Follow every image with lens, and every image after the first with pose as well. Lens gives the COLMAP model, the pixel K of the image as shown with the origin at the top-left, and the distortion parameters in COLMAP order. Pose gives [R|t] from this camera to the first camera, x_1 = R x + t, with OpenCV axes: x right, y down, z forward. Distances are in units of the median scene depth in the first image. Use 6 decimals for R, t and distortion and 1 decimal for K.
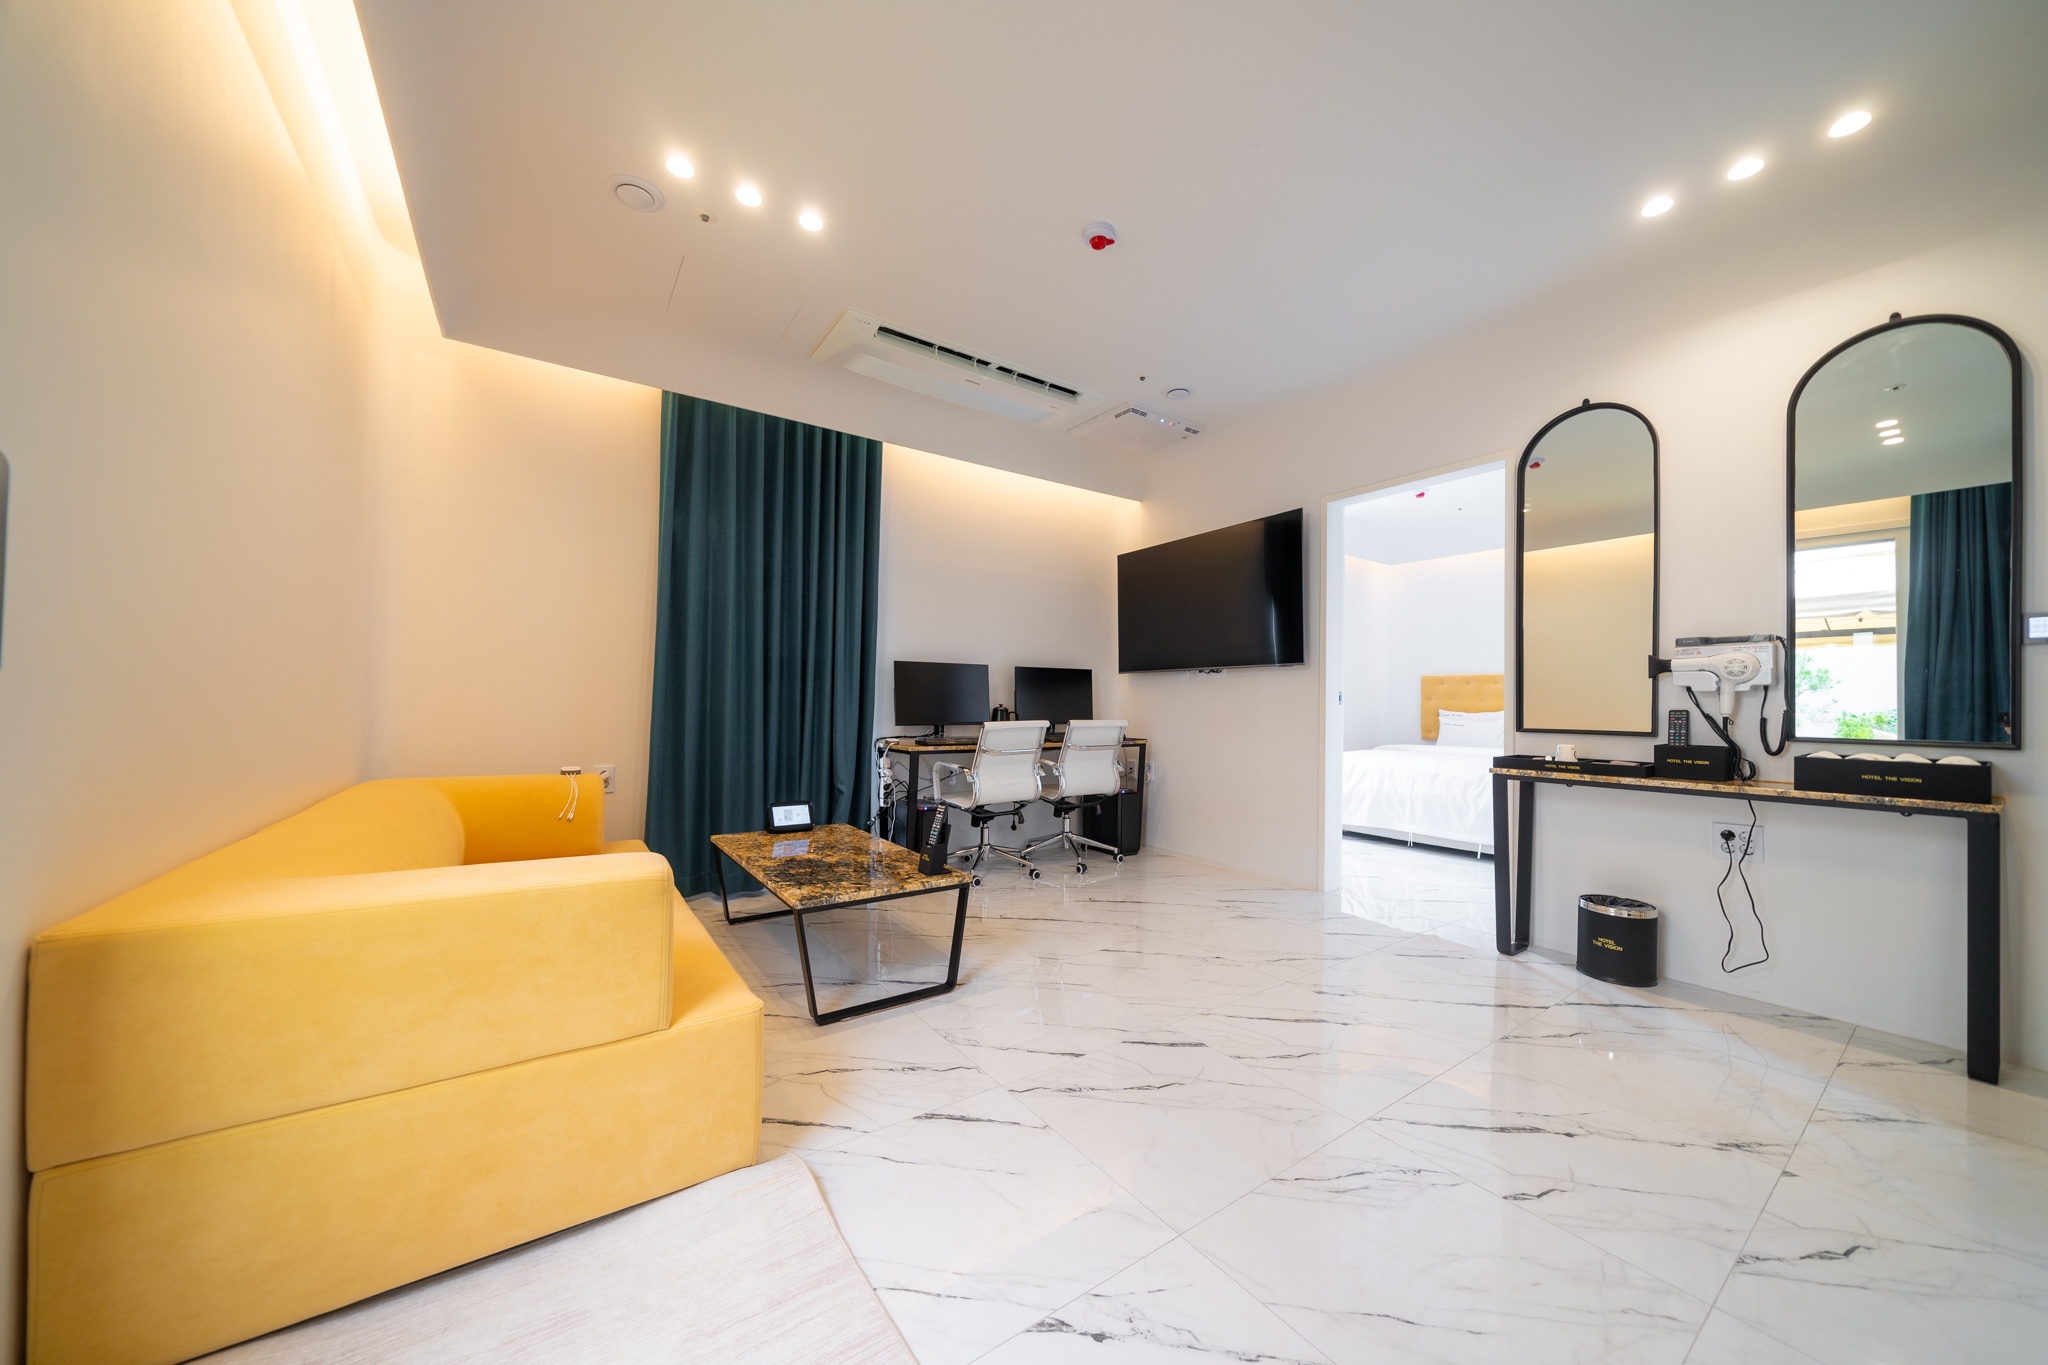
lens RADIAL K [[703.6, 0, 1007.1], [0, 703.6, 698.4], [0, 0, 1]] dist [-0.000103, 0.000098]
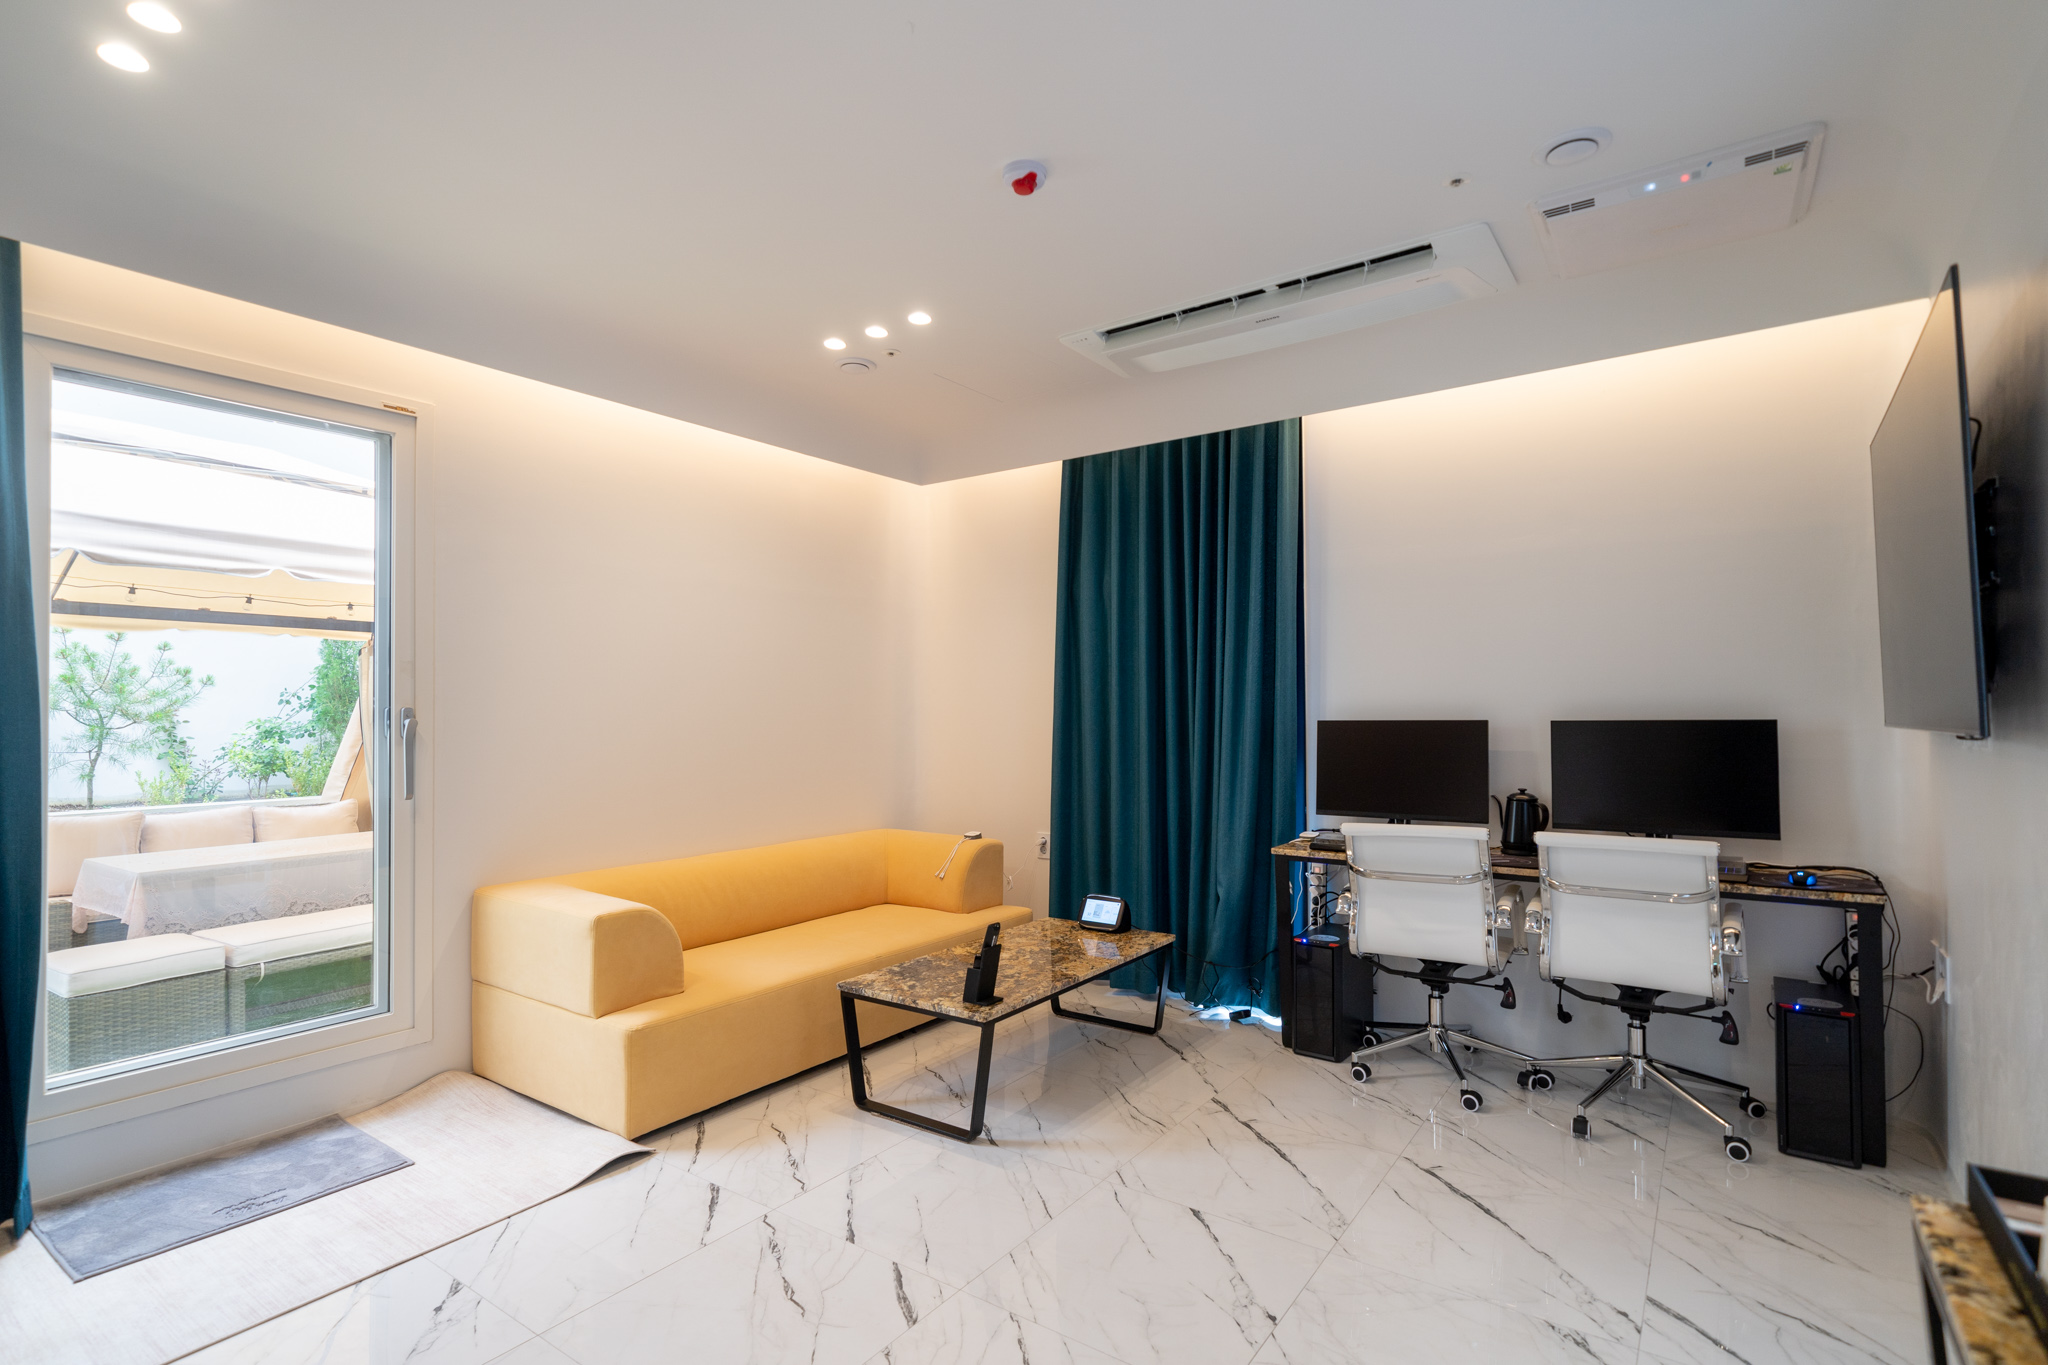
lens RADIAL K [[970.9, 0, 1031.8], [0, 970.9, 699.0], [0, 0, 1]] dist [0.000964, -0.000046]
pose [[0.343089, -0.026195, -0.938938, 0.767608], [0.019608, 0.999593, -0.020722, -0.071947], [0.939098, -0.011301, 0.343463, 0.475712]]
